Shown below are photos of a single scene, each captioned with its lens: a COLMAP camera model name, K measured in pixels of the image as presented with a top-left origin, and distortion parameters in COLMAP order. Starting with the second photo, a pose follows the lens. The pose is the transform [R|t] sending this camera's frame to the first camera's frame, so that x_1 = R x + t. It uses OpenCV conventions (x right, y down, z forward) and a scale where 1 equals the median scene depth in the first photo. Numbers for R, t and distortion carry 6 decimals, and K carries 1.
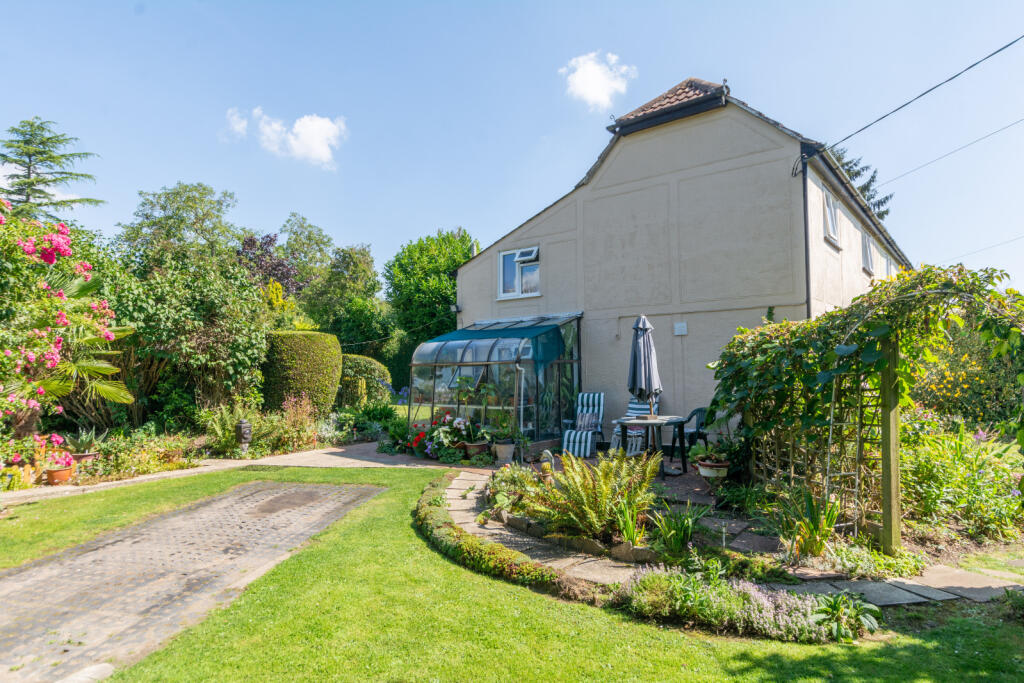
lens RADIAL K [[584.2, 0, 518.1], [0, 584.2, 345.3], [0, 0, 1]] dist [-0.002229, -0.002093]
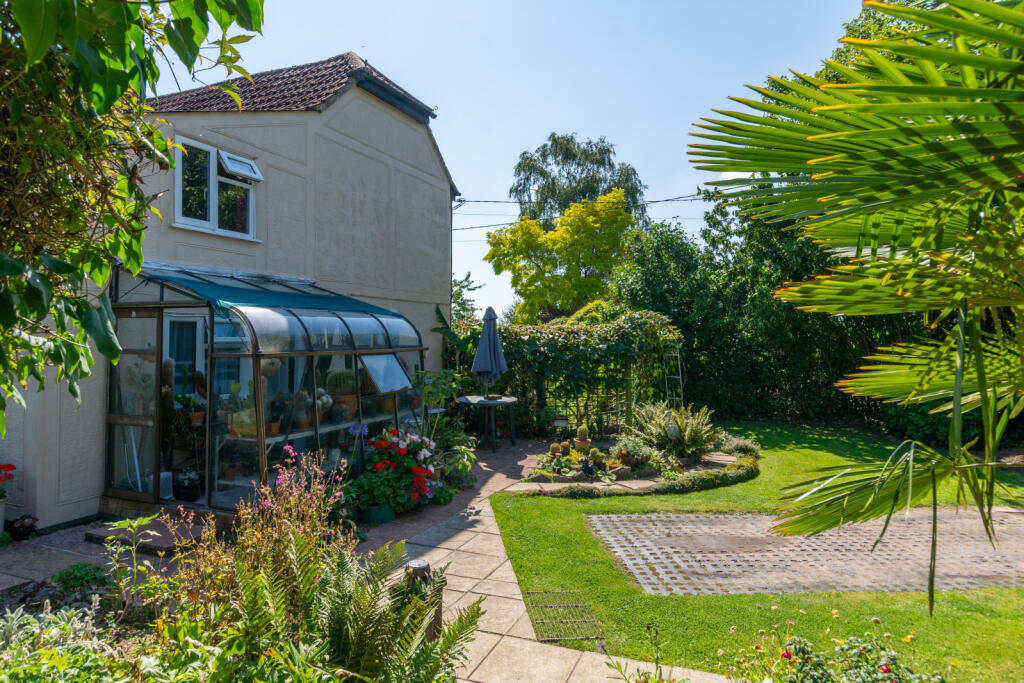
lens RADIAL K [[584.2, 0, 512.0], [0, 584.2, 339.5], [0, 0, 1]] dist [-0.002229, -0.002093]
pose [[-0.253570, 0.019255, 0.967125, -0.682941], [-0.022779, 0.999406, -0.025870, 0.032280], [-0.967049, -0.028590, -0.252981, 0.963351]]
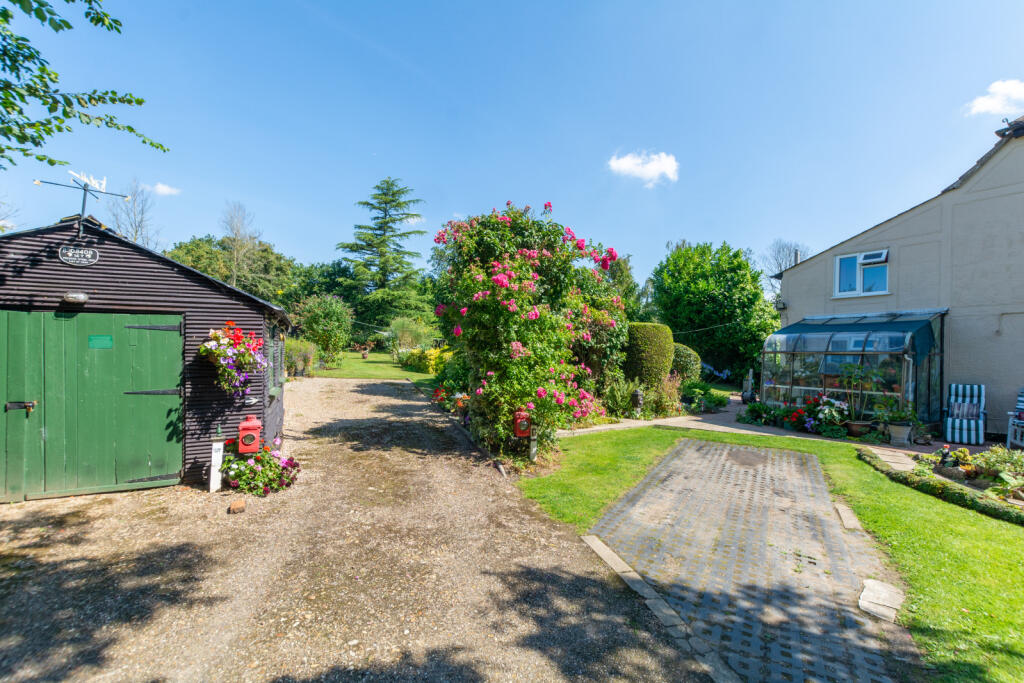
lens RADIAL K [[461.7, 0, 517.5], [0, 461.7, 348.5], [0, 0, 1]] dist [0.000937, -0.001333]
pose [[0.946406, 0.032903, -0.321298, -0.370049], [-0.025210, 0.999288, 0.028077, 0.012453], [0.321993, -0.018473, 0.946562, -0.060697]]
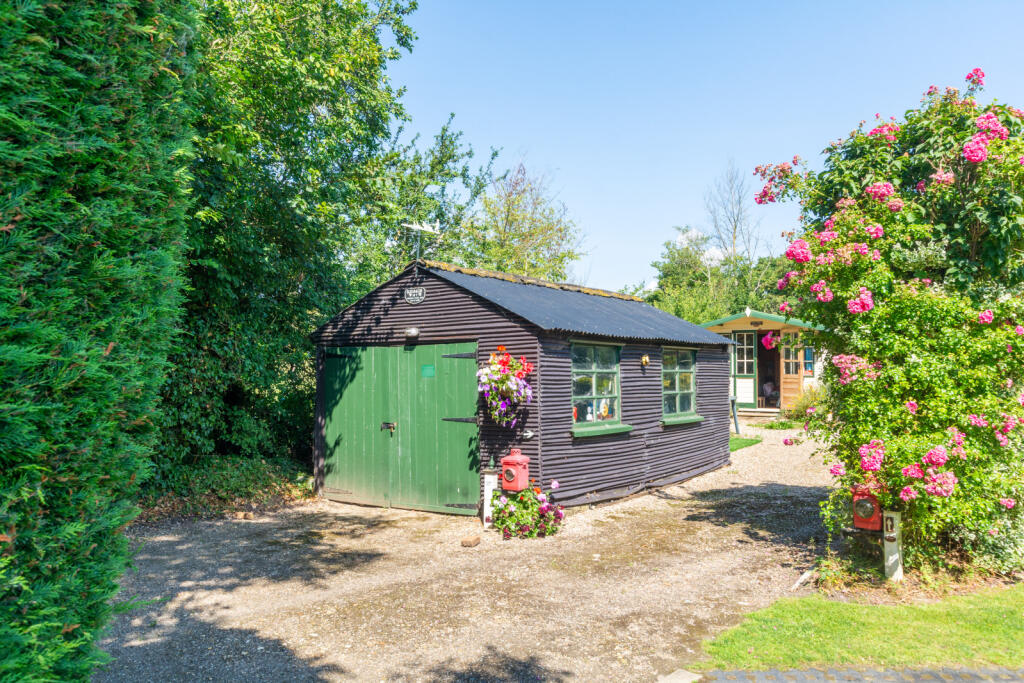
lens RADIAL K [[806.7, 0, 535.9], [0, 806.7, 336.0], [0, 0, 1]] dist [-0.000769, -0.000642]
pose [[0.210348, -0.031389, -0.977123, -0.052342], [0.024604, 0.999338, -0.026806, 0.017374], [0.977317, -0.018403, 0.210981, 0.157354]]
